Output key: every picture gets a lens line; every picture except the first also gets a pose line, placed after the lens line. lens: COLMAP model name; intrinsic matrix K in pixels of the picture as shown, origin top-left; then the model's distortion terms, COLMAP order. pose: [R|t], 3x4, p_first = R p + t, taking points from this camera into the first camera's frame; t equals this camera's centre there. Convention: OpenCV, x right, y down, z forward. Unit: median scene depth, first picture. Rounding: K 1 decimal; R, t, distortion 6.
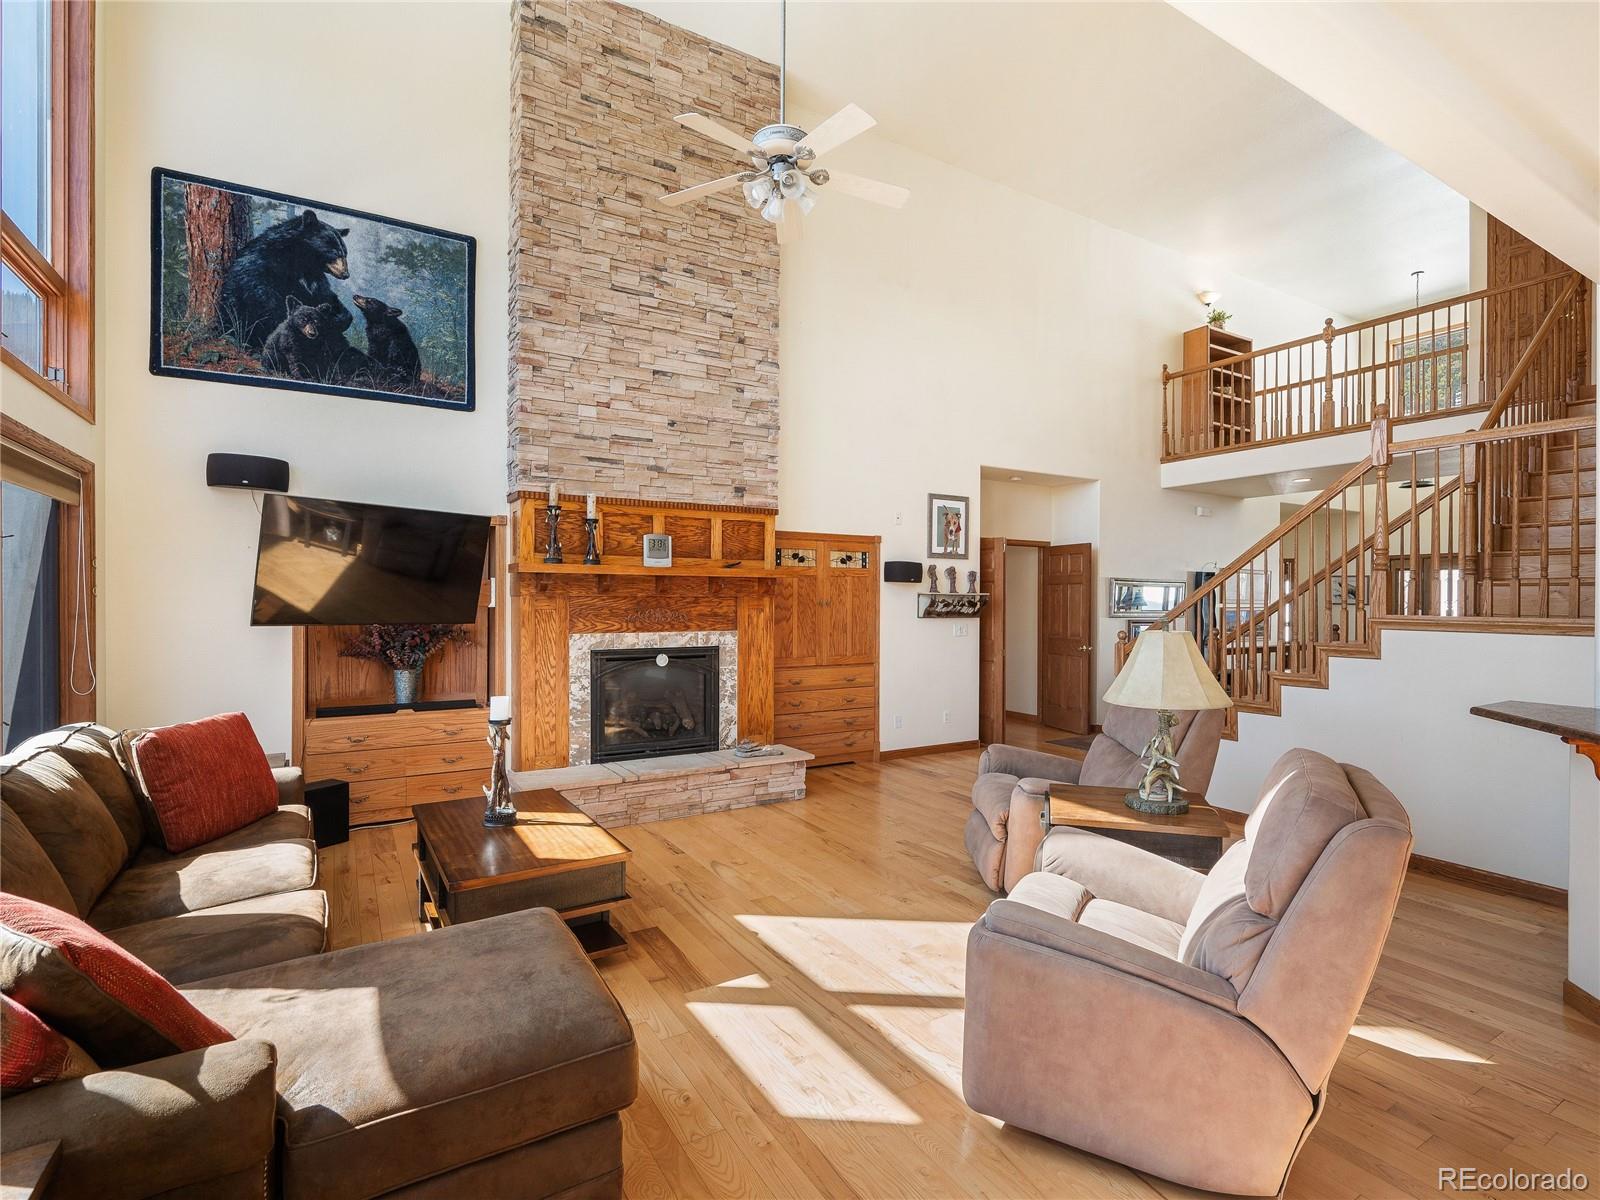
lens RADIAL K [[786.9, 0, 800.0], [0, 786.9, 600.0], [0, 0, 1]] dist [-0.000603, -0.000948]
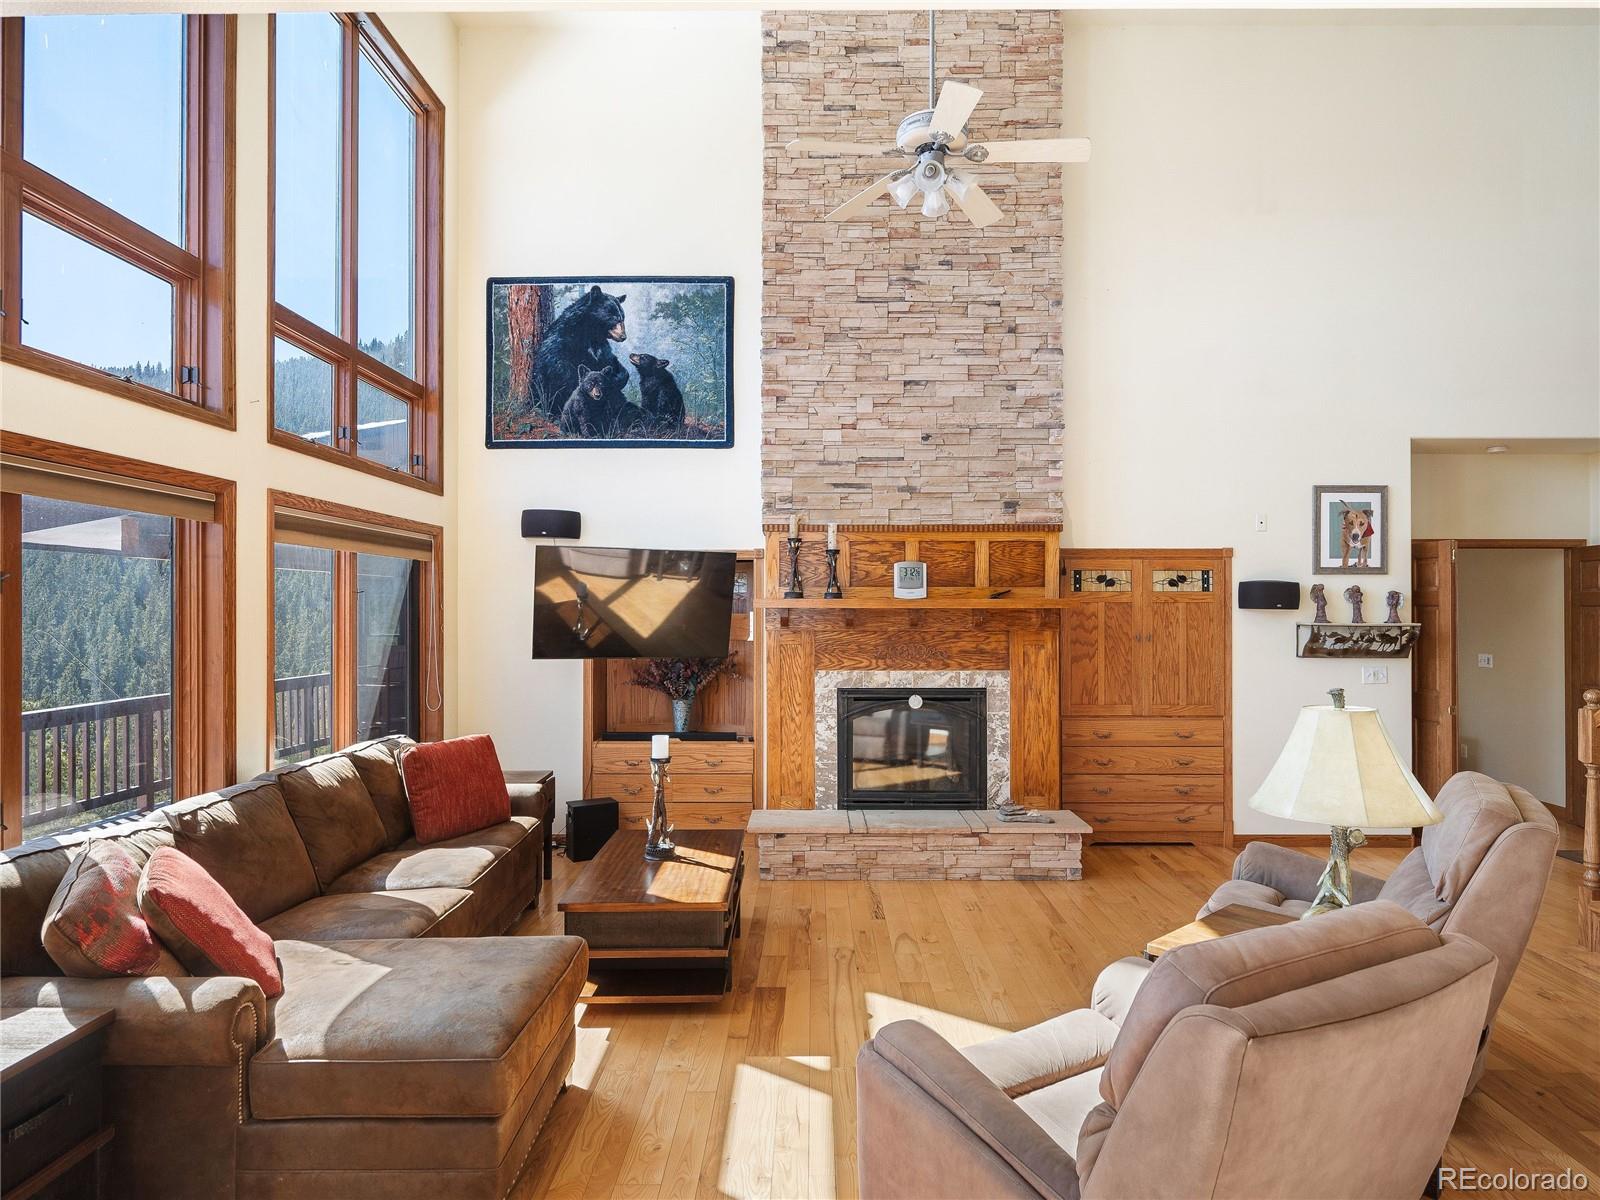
lens RADIAL K [[934.6, 0, 800.0], [0, 934.6, 600.0], [0, 0, 1]] dist [-0.002022, -0.000721]
pose [[0.849681, -0.009632, -0.527208, 0.284381], [0.003077, 0.999907, -0.013309, -0.026691], [0.527287, 0.009687, 0.849632, 0.025150]]
